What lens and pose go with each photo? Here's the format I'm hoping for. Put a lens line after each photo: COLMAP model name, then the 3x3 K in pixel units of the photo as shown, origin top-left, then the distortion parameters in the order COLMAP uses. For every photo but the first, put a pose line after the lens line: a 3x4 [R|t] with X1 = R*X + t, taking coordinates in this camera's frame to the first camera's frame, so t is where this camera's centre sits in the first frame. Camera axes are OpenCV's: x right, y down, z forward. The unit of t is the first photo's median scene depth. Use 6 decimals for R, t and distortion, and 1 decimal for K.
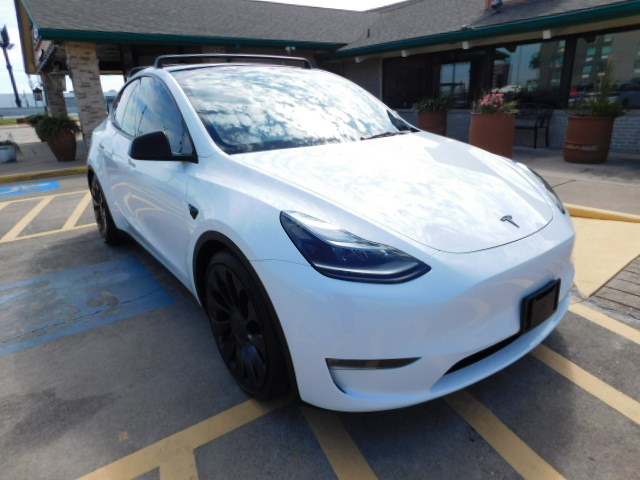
lens RADIAL K [[422.6, 0, 321.7], [0, 422.6, 241.0], [0, 0, 1]] dist [-0.072432, 0.057115]
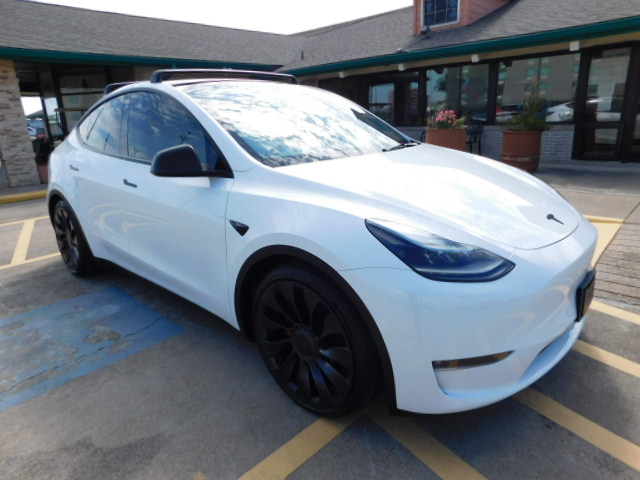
lens RADIAL K [[422.6, 0, 321.7], [0, 422.6, 241.0], [0, 0, 1]] dist [-0.072432, 0.057115]
pose [[0.983302, -0.059806, 0.171871, -0.187860], [0.067957, 0.996807, -0.041936, 0.007737], [-0.168814, 0.052915, 0.984227, 0.021164]]
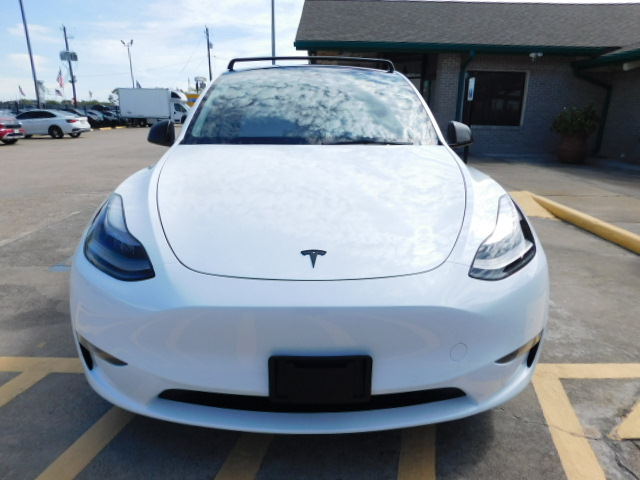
lens RADIAL K [[422.6, 0, 321.7], [0, 422.6, 241.0], [0, 0, 1]] dist [-0.072432, 0.057115]
pose [[0.803298, 0.218449, -0.554069, 0.495139], [-0.229317, 0.972027, 0.050768, -0.066364], [0.549660, 0.086276, 0.830921, 0.205656]]
